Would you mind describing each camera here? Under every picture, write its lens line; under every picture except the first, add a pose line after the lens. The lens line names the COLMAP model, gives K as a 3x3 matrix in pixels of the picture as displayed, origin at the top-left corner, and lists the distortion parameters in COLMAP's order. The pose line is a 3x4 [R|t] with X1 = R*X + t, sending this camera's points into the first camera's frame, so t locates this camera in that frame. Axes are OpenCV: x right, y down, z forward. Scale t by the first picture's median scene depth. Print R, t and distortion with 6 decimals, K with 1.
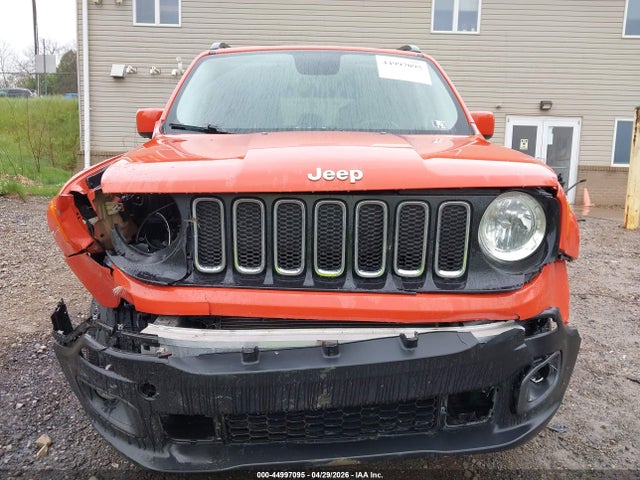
lens RADIAL K [[512.8, 0, 316.6], [0, 512.8, 241.6], [0, 0, 1]] dist [0.049847, -0.066296]
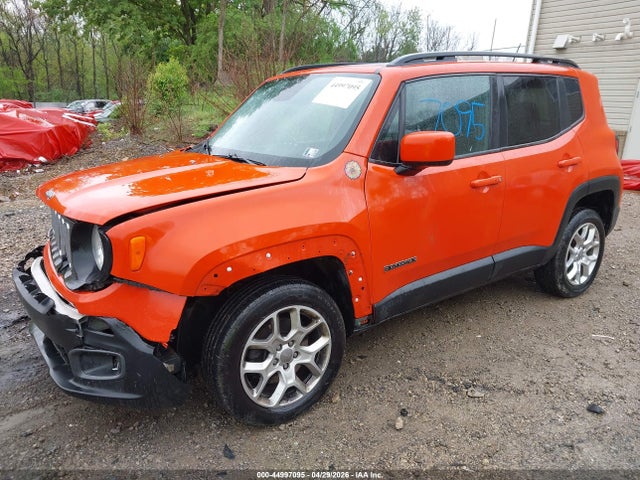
lens RADIAL K [[512.8, 0, 317.4], [0, 512.8, 237.8], [0, 0, 1]] dist [0.049847, -0.066296]
pose [[0.541357, 0.206601, -0.815015, 1.862929], [-0.150334, 0.977504, 0.147935, -0.359342], [0.827244, 0.042439, 0.560238, 0.731466]]
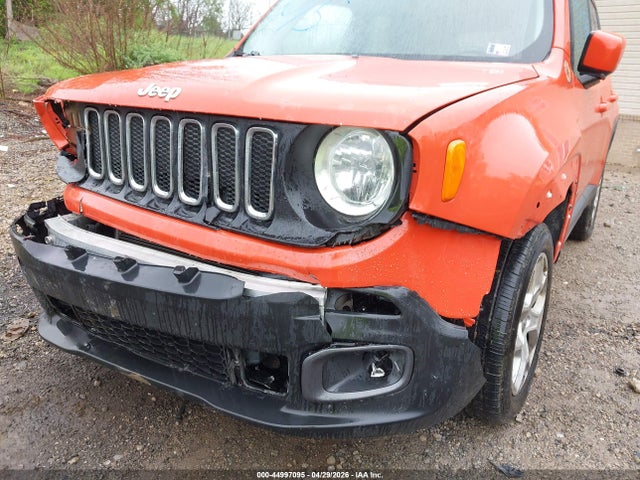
lens RADIAL K [[512.8, 0, 318.2], [0, 512.8, 239.4], [0, 0, 1]] dist [0.049847, -0.066296]
pose [[0.826450, 0.185207, -0.531676, 0.789204], [-0.140821, 0.982328, 0.123294, -0.014957], [0.545115, -0.027025, 0.837926, 0.332421]]
